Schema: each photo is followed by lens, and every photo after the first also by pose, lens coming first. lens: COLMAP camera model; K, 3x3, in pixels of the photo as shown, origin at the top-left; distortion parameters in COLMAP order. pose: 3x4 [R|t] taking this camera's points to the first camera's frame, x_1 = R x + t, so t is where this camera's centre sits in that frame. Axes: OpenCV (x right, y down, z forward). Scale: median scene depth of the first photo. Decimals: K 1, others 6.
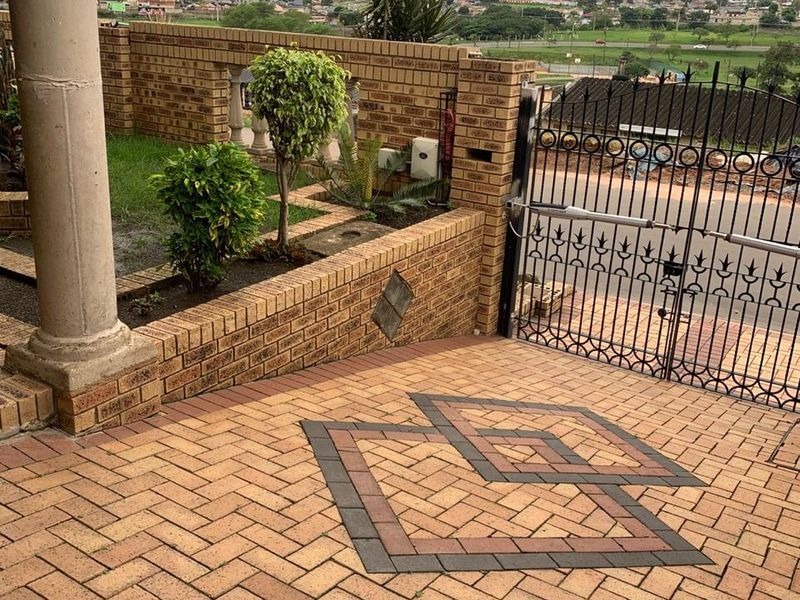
lens RADIAL K [[811.7, 0, 395.2], [0, 811.7, 294.2], [0, 0, 1]] dist [0.009441, -0.023128]
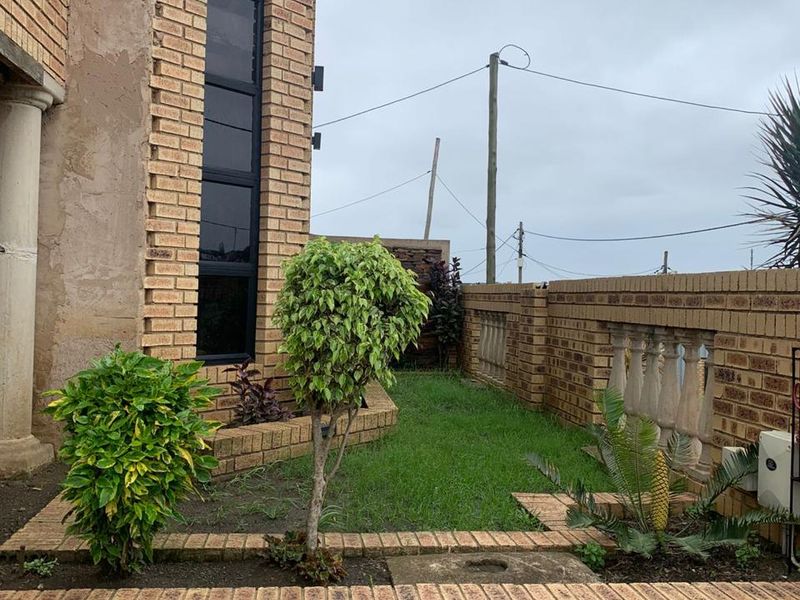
lens RADIAL K [[811.7, 0, 395.2], [0, 811.7, 294.2], [0, 0, 1]] dist [0.009441, -0.023128]
pose [[0.635909, -0.029997, -0.771181, 0.247723], [-0.264626, 0.930193, -0.254391, -0.063077], [0.724978, 0.365844, 0.583580, 0.403549]]
